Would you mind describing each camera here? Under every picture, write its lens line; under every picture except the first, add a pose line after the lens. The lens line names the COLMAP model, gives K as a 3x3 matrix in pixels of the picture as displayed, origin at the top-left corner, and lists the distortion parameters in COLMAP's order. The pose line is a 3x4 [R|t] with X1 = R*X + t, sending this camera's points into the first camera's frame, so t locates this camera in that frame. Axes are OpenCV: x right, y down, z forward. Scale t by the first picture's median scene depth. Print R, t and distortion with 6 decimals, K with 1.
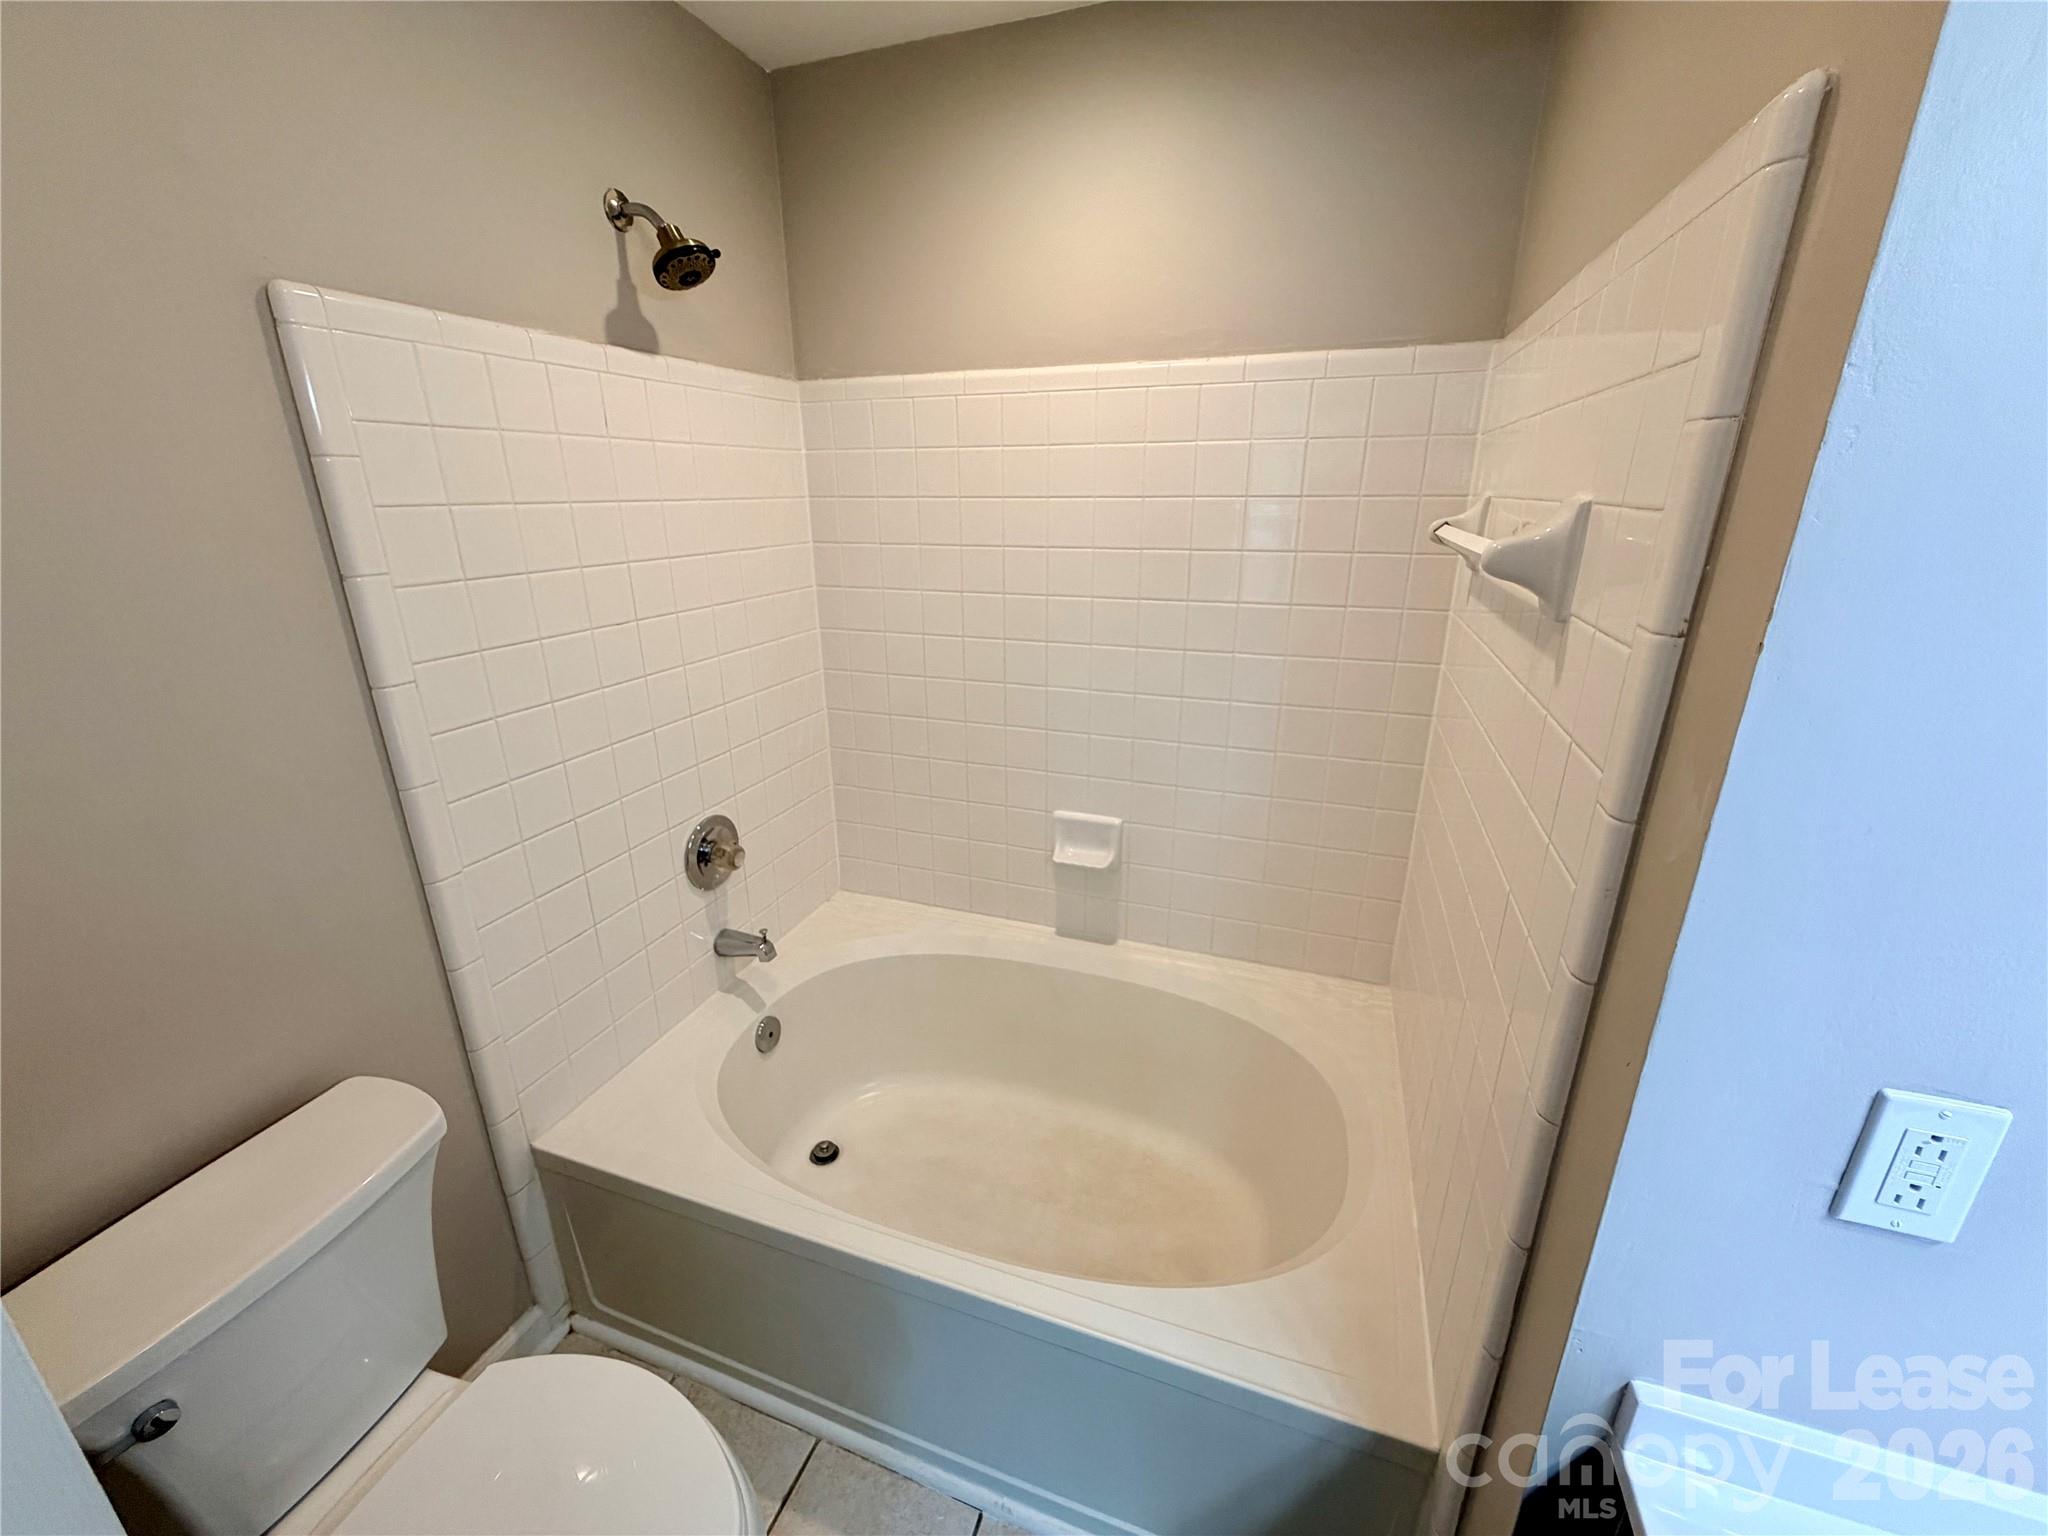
lens RADIAL K [[815.4, 0, 1027.2], [0, 815.4, 767.9], [0, 0, 1]] dist [0.000298, 0.000058]
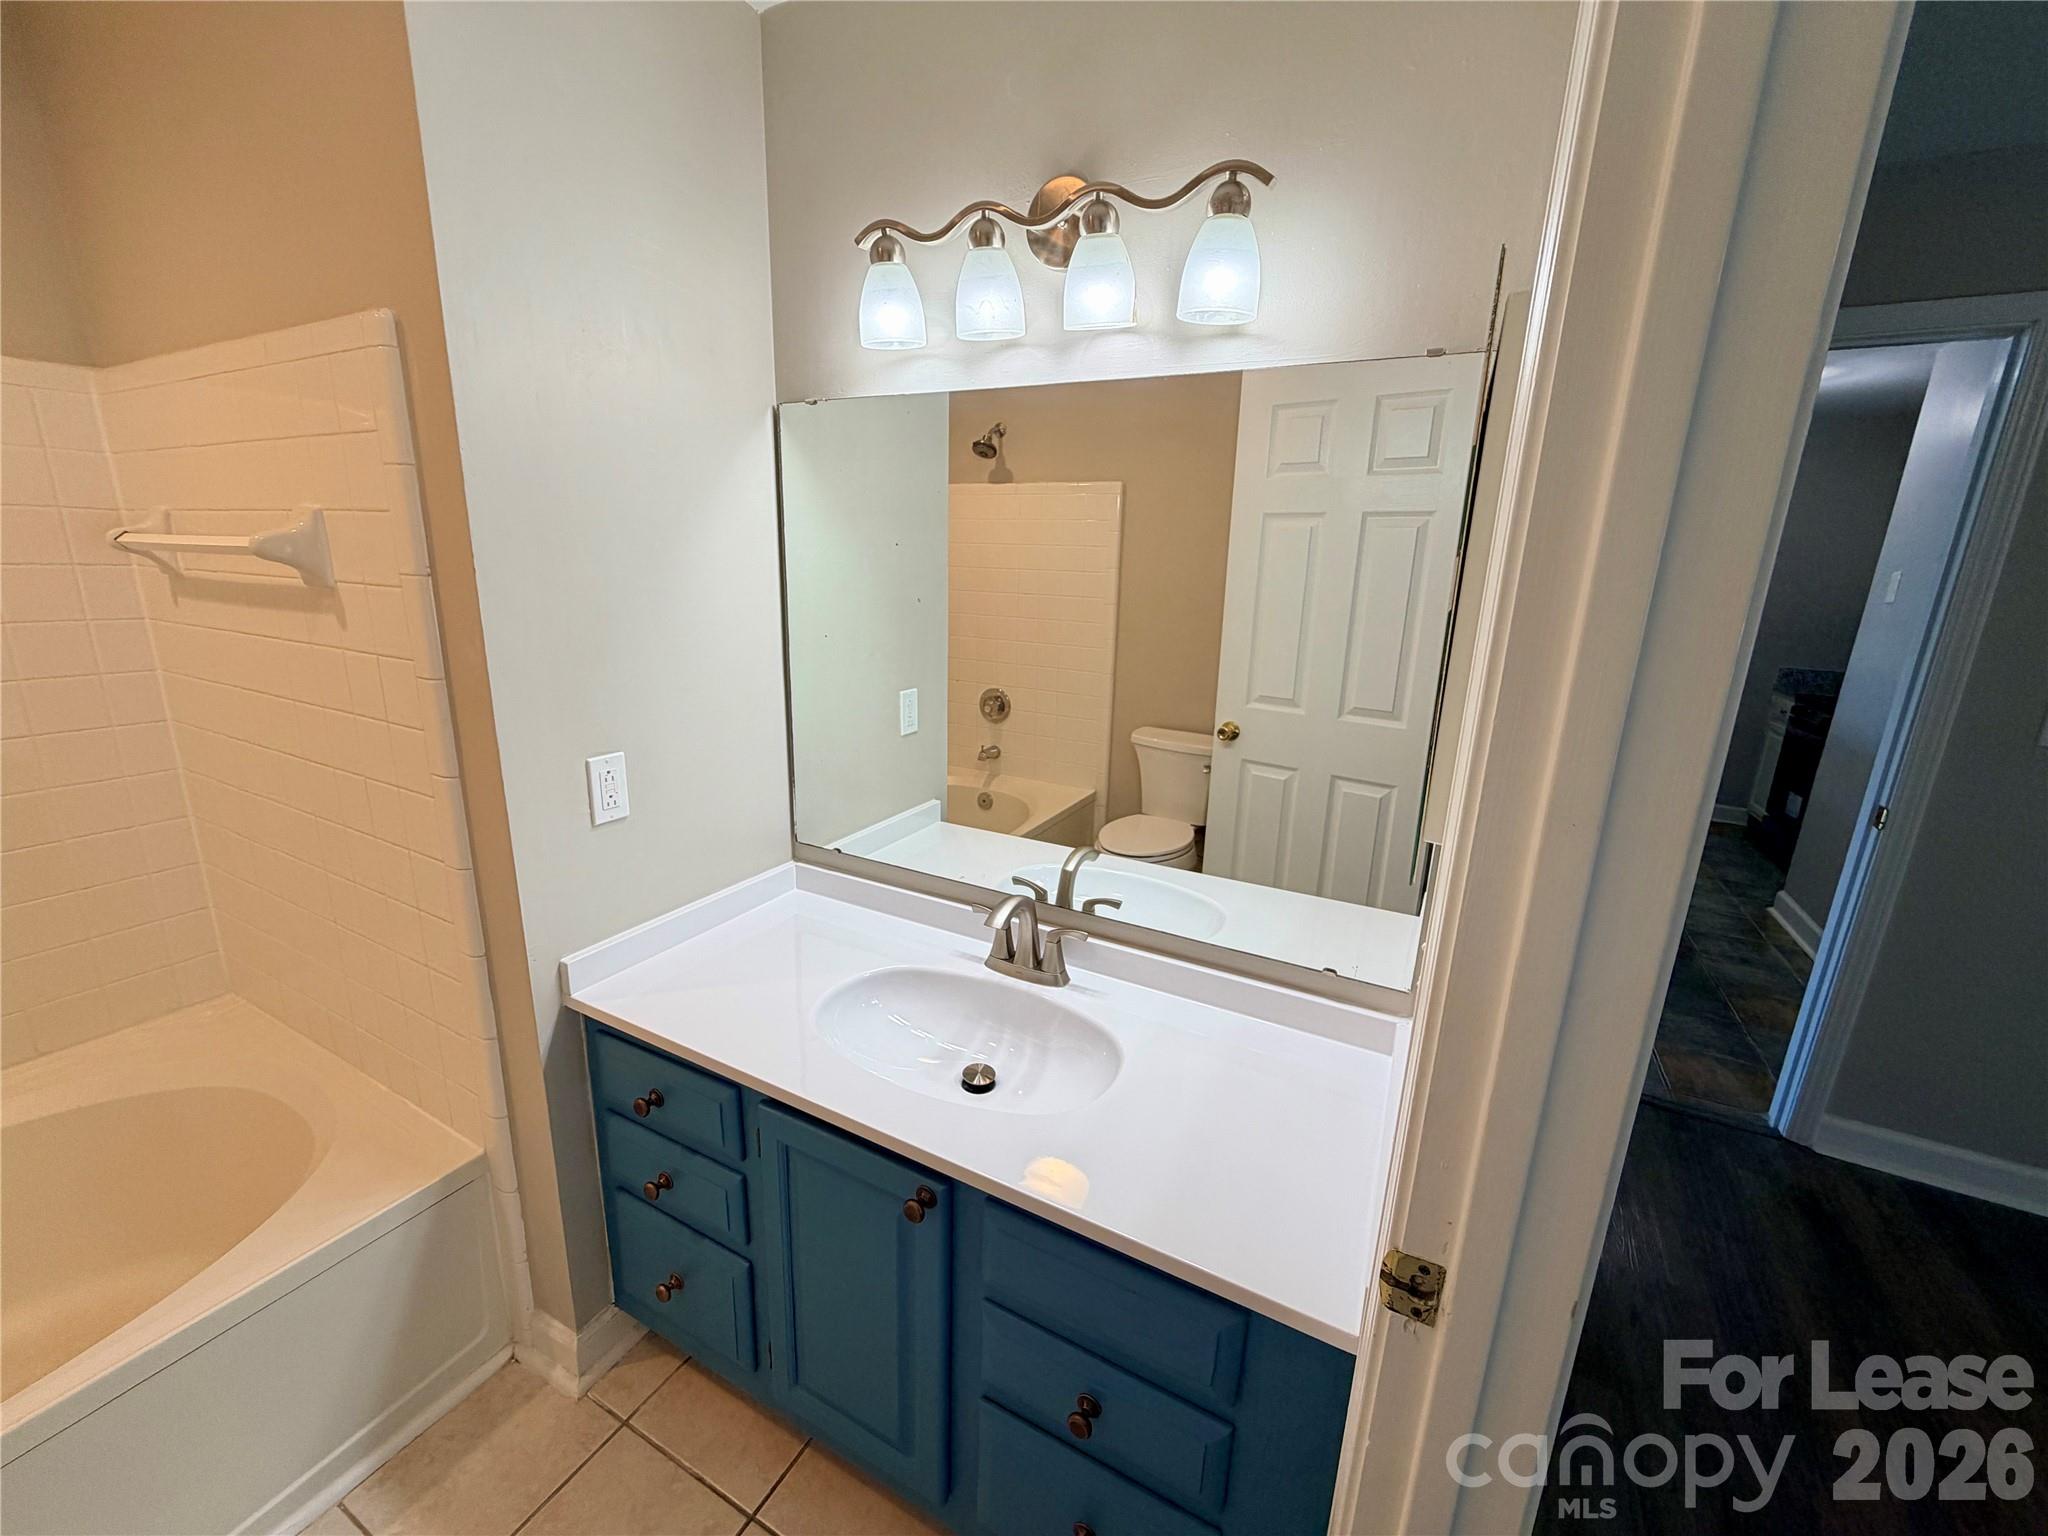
lens RADIAL K [[815.4, 0, 1020.2], [0, 815.4, 760.4], [0, 0, 1]] dist [0.000298, 0.000058]
pose [[0.149097, -0.235128, 0.960461, -0.848032], [0.292393, 0.938365, 0.184329, 0.269583], [-0.944604, 0.253350, 0.208657, -0.558338]]
